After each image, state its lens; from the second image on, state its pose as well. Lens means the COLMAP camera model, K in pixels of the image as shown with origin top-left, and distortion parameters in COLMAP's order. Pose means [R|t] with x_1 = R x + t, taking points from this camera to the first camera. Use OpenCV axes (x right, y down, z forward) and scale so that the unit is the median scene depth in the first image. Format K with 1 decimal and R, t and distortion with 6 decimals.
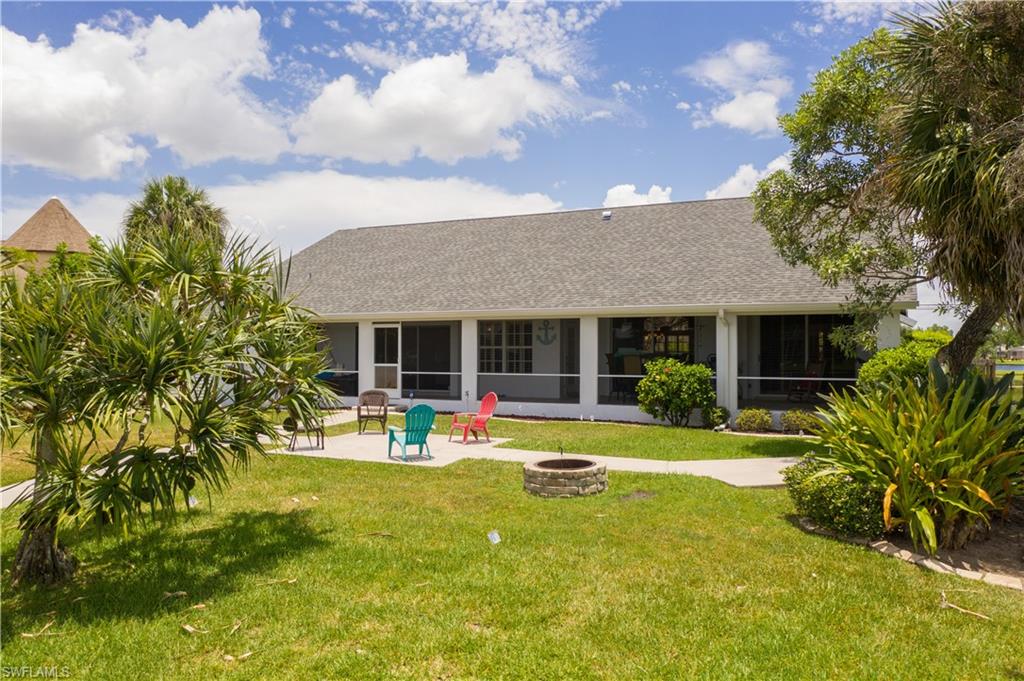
lens RADIAL K [[797.9, 0, 533.6], [0, 797.9, 355.2], [0, 0, 1]] dist [-0.085570, 0.000685]
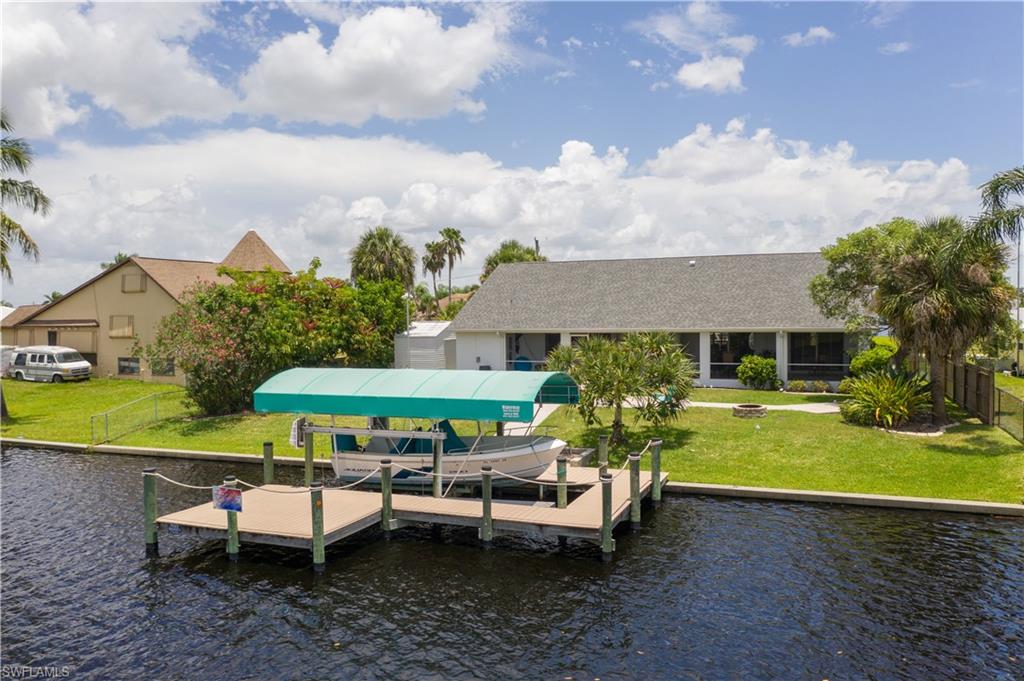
lens RADIAL K [[831.4, 0, 512.0], [0, 831.4, 340.5], [0, 0, 1]] dist [-0.007127, -0.005337]
pose [[0.998554, -0.015072, 0.051607, -0.439464], [0.013434, 0.999400, 0.031925, -0.087535], [-0.052057, -0.031185, 0.998157, -0.837918]]
